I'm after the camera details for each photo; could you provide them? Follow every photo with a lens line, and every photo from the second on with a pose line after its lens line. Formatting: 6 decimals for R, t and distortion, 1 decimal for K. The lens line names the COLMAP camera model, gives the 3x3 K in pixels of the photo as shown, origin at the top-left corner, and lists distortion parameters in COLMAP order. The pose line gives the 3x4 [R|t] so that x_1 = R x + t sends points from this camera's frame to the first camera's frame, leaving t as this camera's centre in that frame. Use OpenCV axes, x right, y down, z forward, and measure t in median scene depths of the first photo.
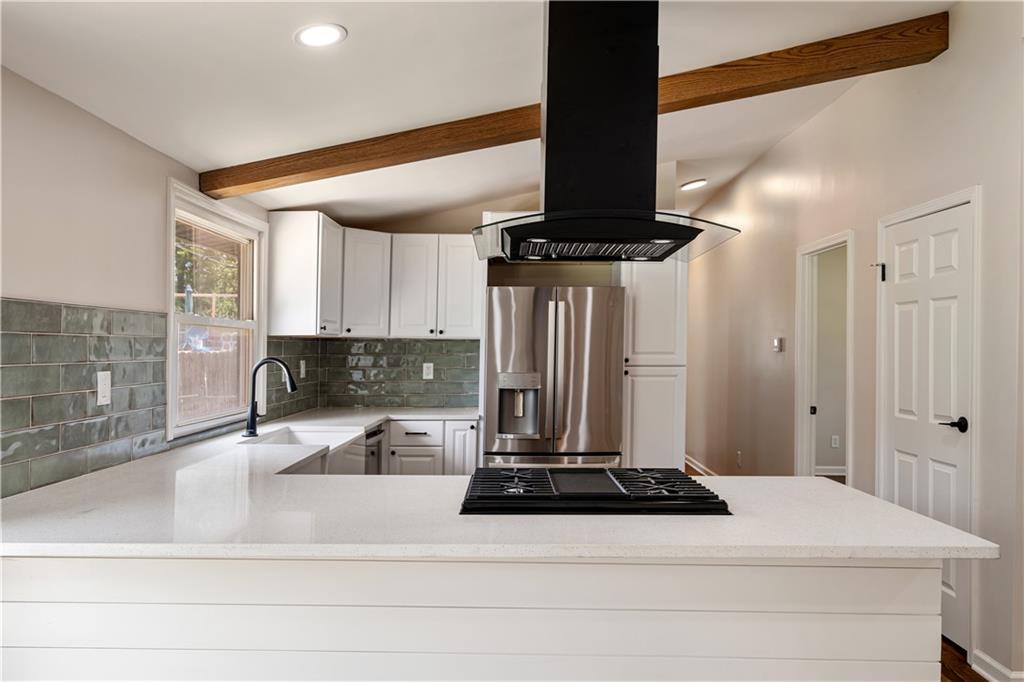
lens RADIAL K [[724.7, 0, 509.3], [0, 724.7, 343.4], [0, 0, 1]] dist [0.044755, -0.000220]
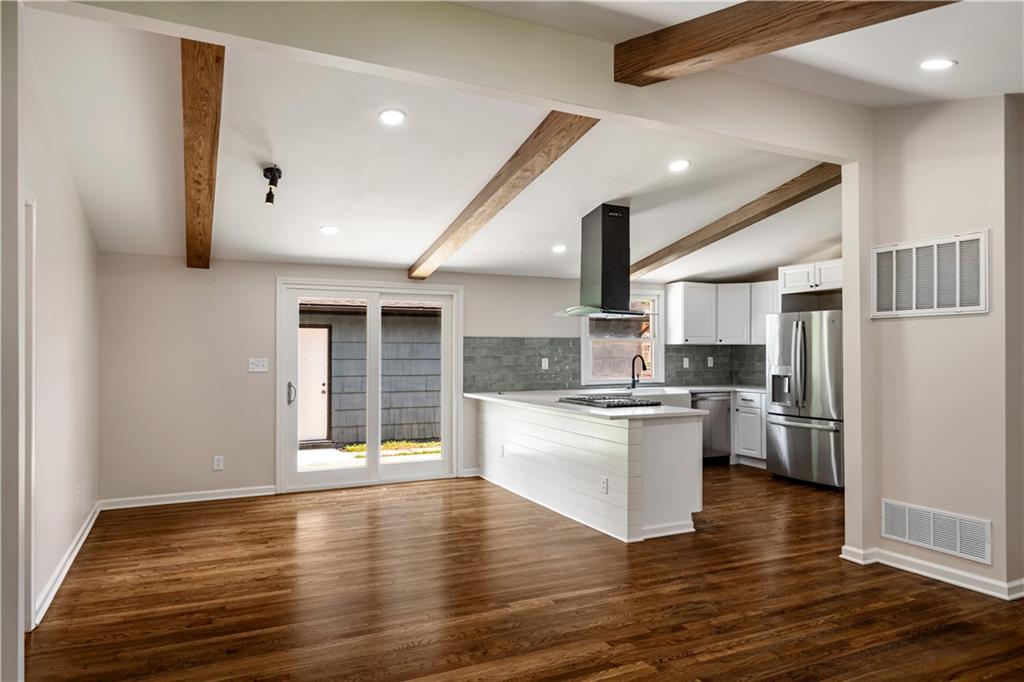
lens RADIAL K [[657.5, 0, 512.7], [0, 657.5, 345.5], [0, 0, 1]] dist [0.004961, 0.005542]
pose [[0.453464, -0.008235, -0.891237, 1.059642], [0.007765, 0.999956, -0.005289, -0.001280], [0.891241, -0.004522, 0.453507, -0.214633]]
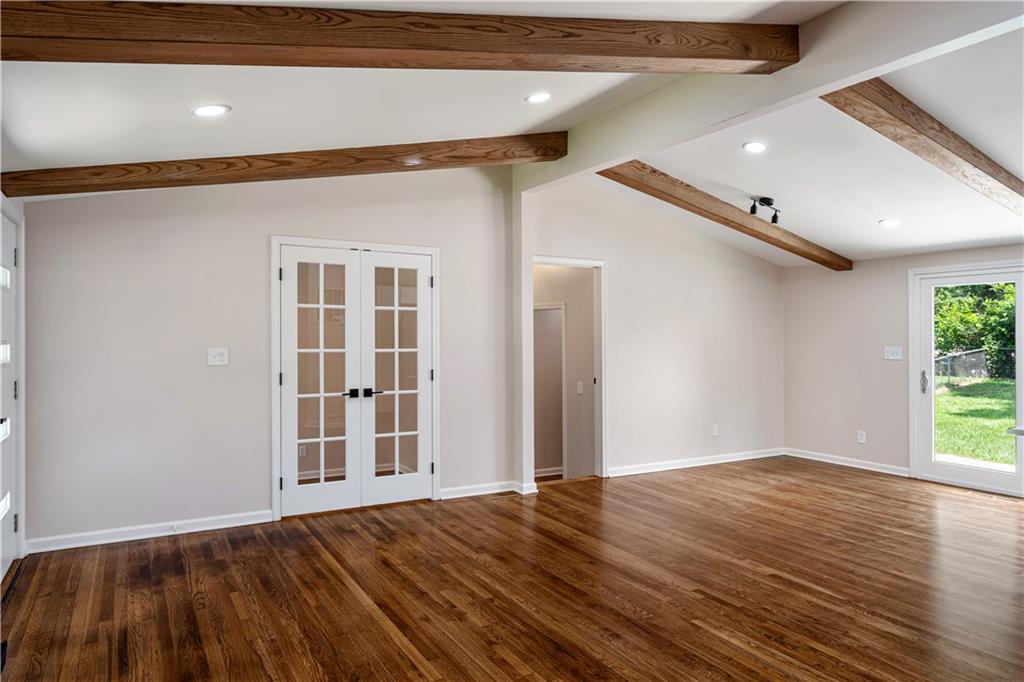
lens RADIAL K [[657.5, 0, 506.4], [0, 657.5, 342.0], [0, 0, 1]] dist [0.004961, 0.005542]
pose [[-0.858468, -0.001618, -0.512865, 1.102158], [-0.000562, 0.999997, -0.002213, 0.006757], [0.512867, -0.001612, -0.858466, 0.772548]]
